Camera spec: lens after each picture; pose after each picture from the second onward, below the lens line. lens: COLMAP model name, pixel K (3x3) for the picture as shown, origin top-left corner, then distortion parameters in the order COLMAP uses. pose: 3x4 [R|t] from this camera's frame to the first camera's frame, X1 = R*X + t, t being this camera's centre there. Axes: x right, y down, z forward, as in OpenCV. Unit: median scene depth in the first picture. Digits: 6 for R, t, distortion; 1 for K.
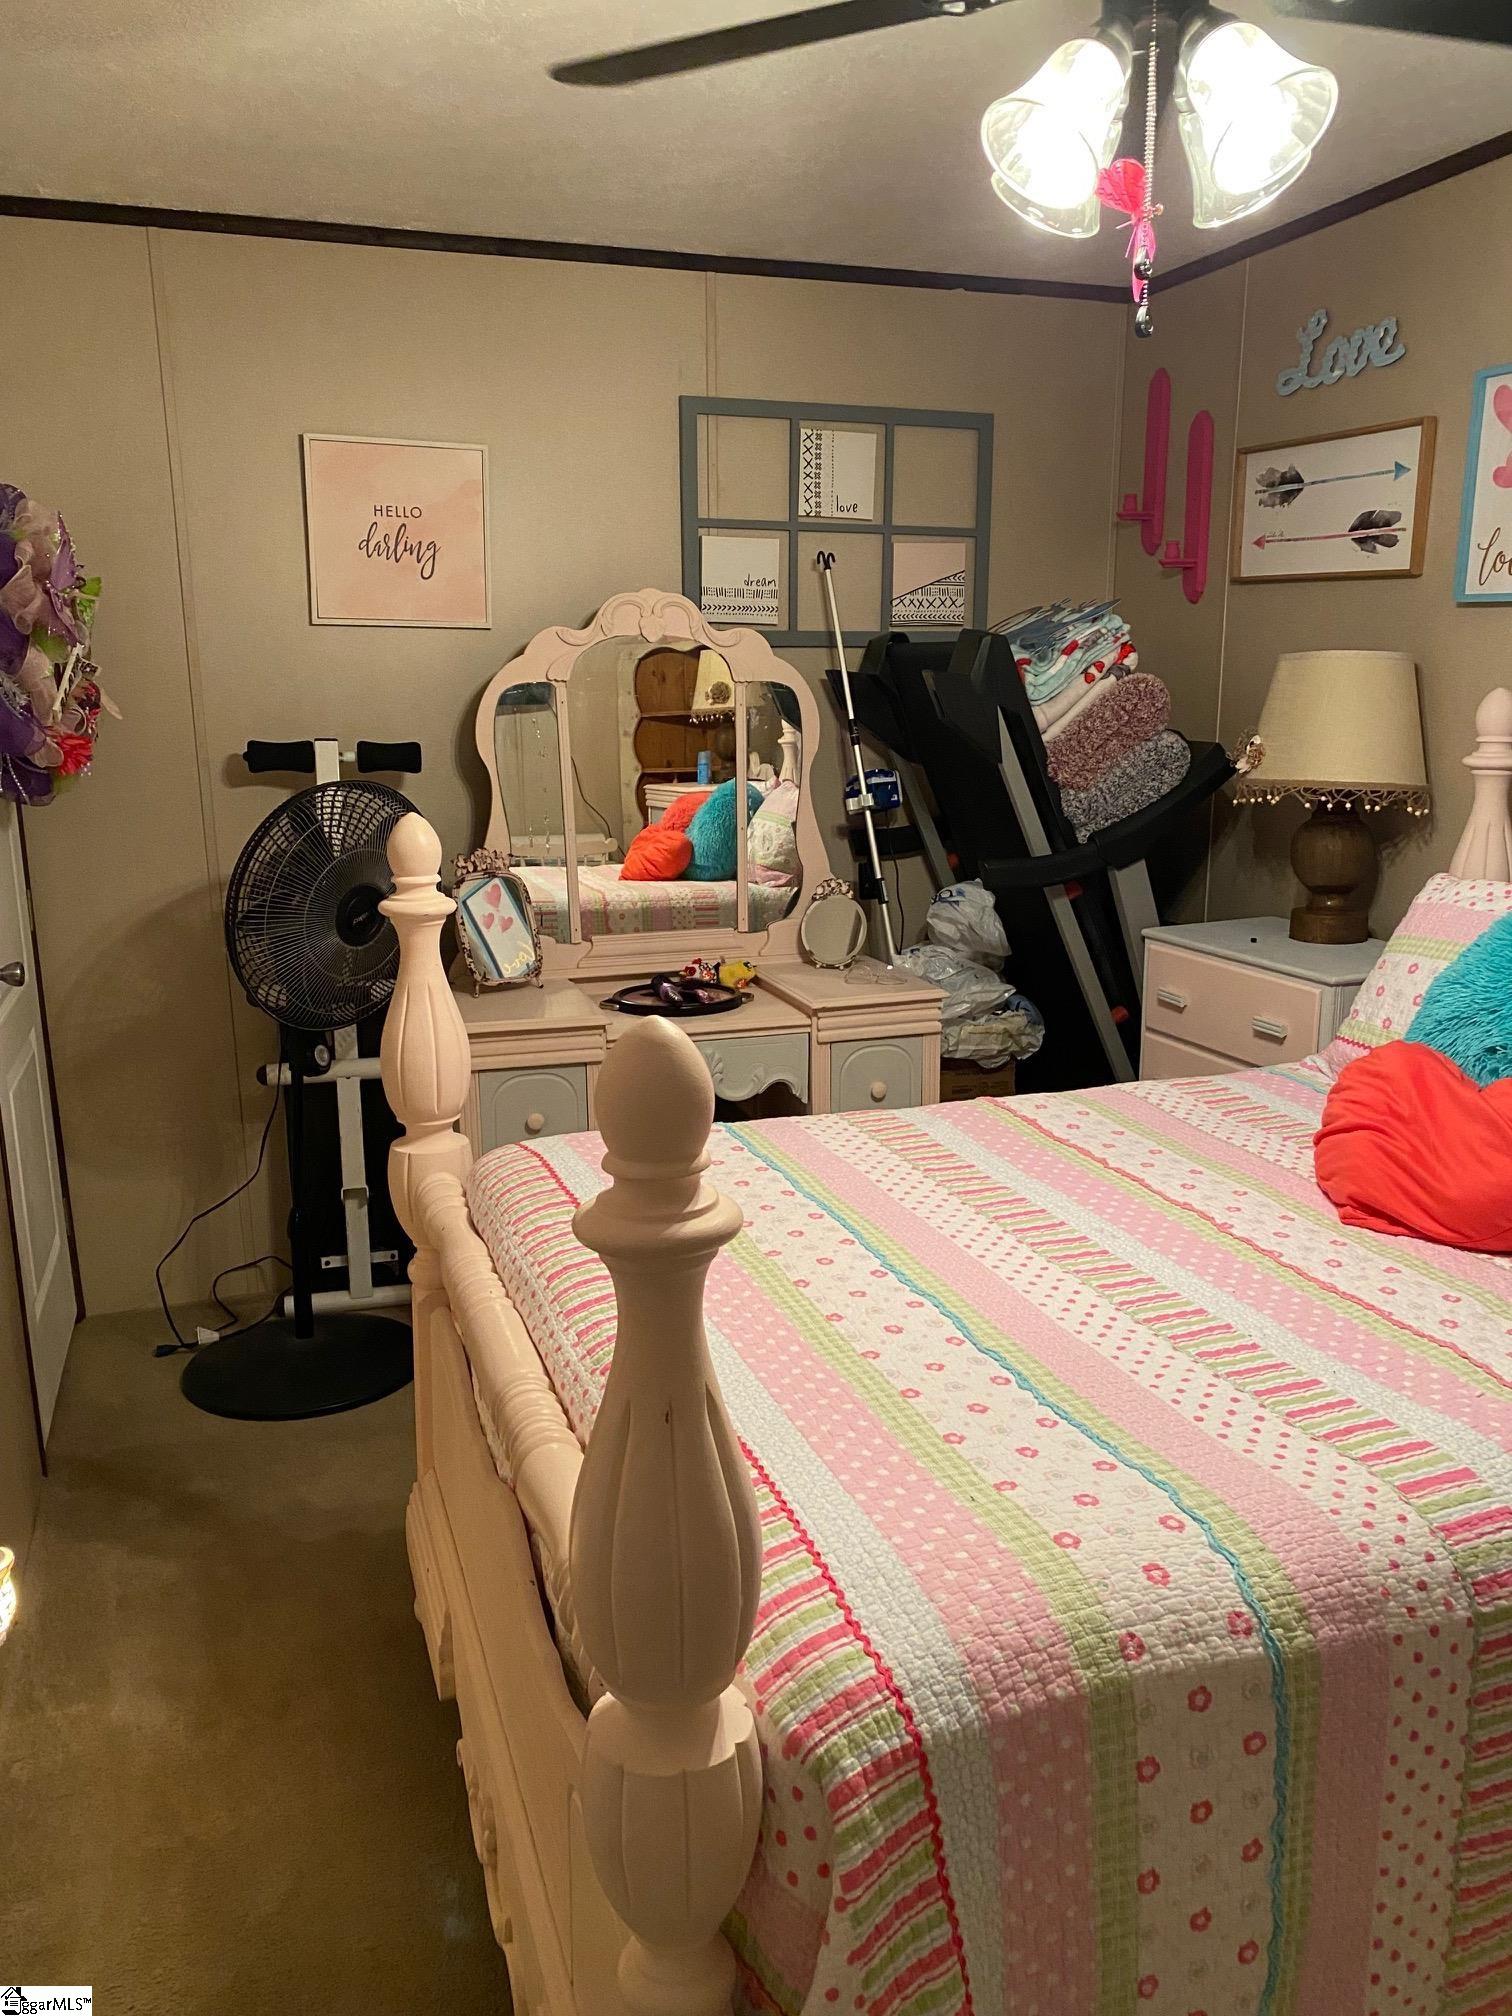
lens RADIAL K [[1516.6, 0, 816.5], [0, 1516.6, 1031.1], [0, 0, 1]] dist [0.008474, -0.001891]
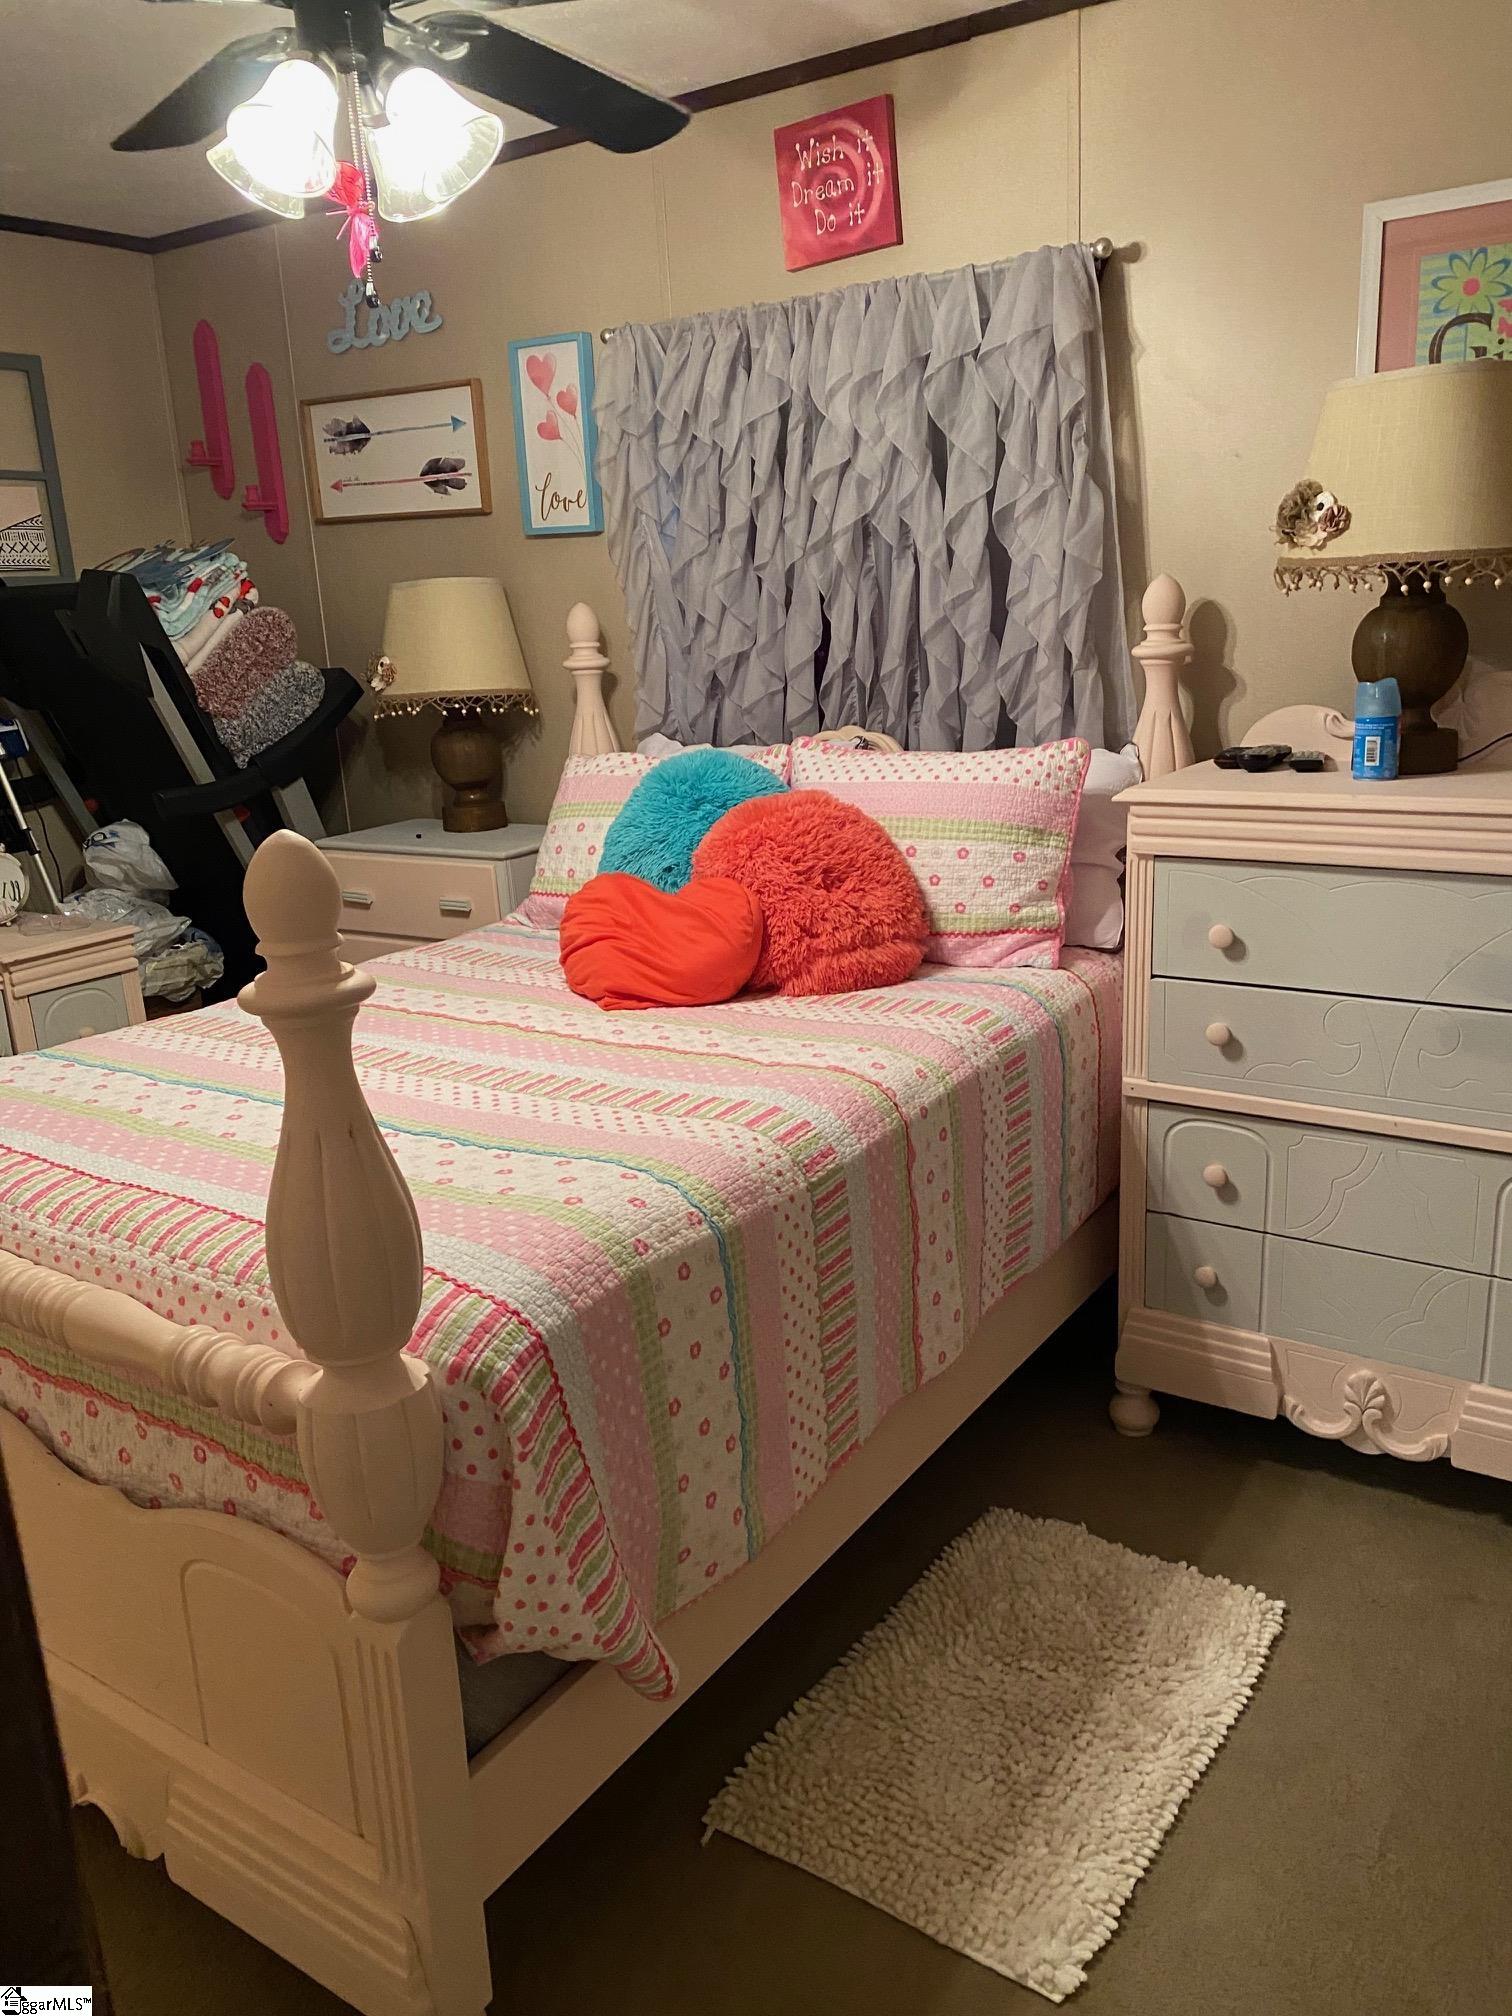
lens RADIAL K [[1569.5, 0, 764.2], [0, 1569.5, 1044.2], [0, 0, 1]] dist [0.101706, -0.218352]
pose [[0.803052, -0.197537, 0.562216, -0.315335], [0.185261, 0.979467, 0.079519, 0.073699], [-0.566380, 0.040299, 0.823158, -0.194653]]
